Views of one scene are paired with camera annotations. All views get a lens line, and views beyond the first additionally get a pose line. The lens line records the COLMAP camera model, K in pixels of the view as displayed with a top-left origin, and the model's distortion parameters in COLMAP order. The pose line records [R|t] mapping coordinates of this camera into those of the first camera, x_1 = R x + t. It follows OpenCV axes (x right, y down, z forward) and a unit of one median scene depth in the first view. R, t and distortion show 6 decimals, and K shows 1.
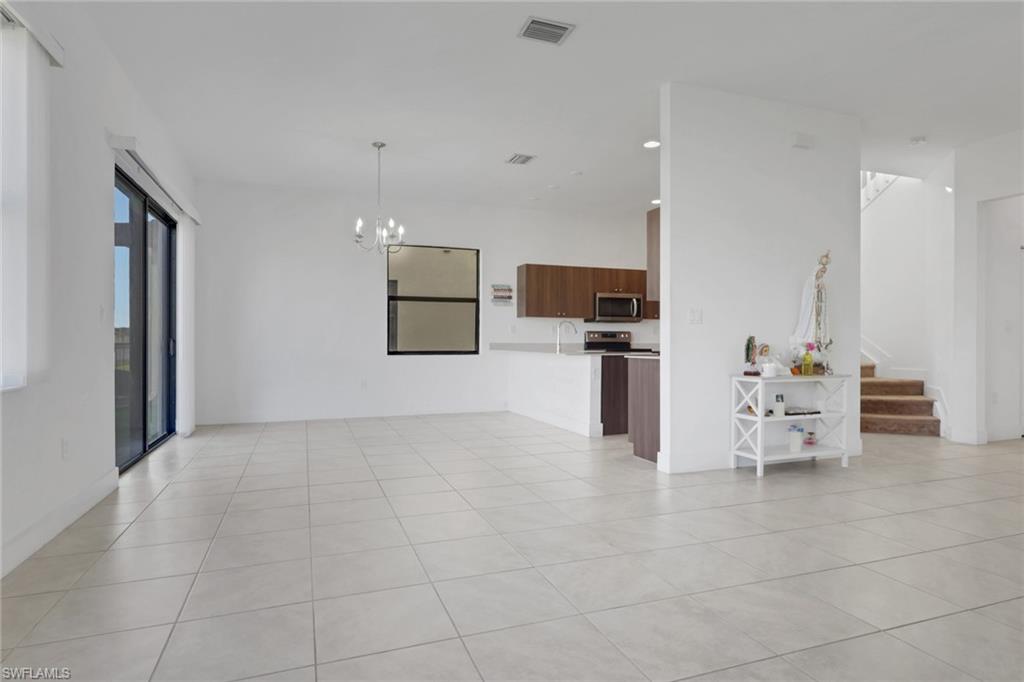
lens RADIAL K [[497.6, 0, 501.6], [0, 497.6, 339.2], [0, 0, 1]] dist [-0.000998, 0.000232]
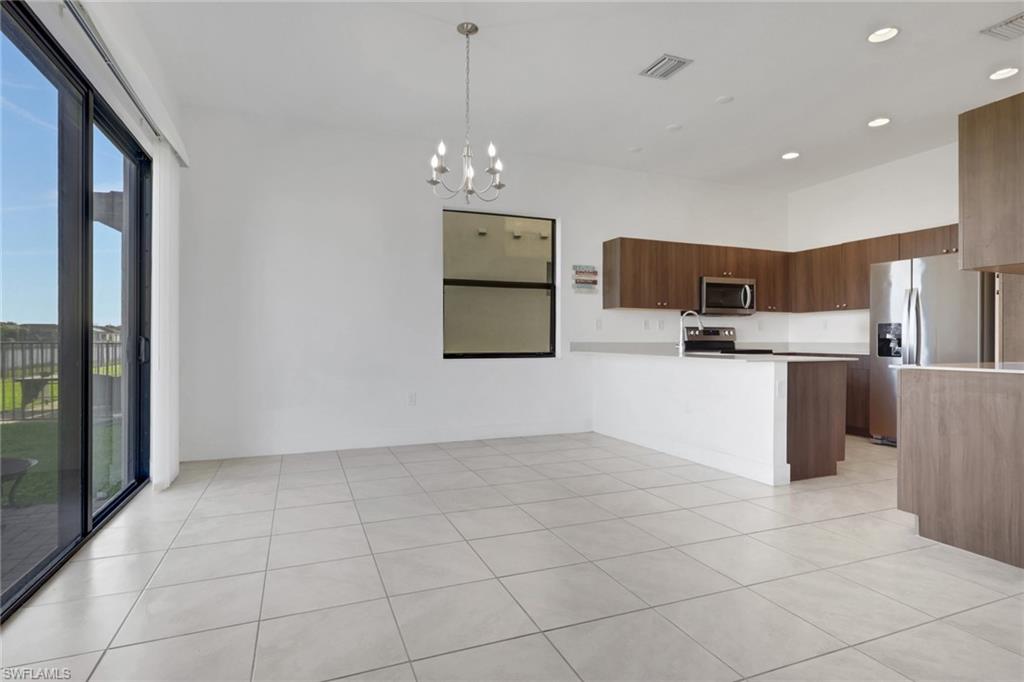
lens RADIAL K [[507.0, 0, 497.3], [0, 507.0, 335.6], [0, 0, 1]] dist [-0.001301, 0.000262]
pose [[0.999958, -0.000051, -0.009165, -0.126755], [0.000024, 0.999996, -0.002985, -0.000135], [0.009165, 0.002984, 0.999954, 0.223904]]
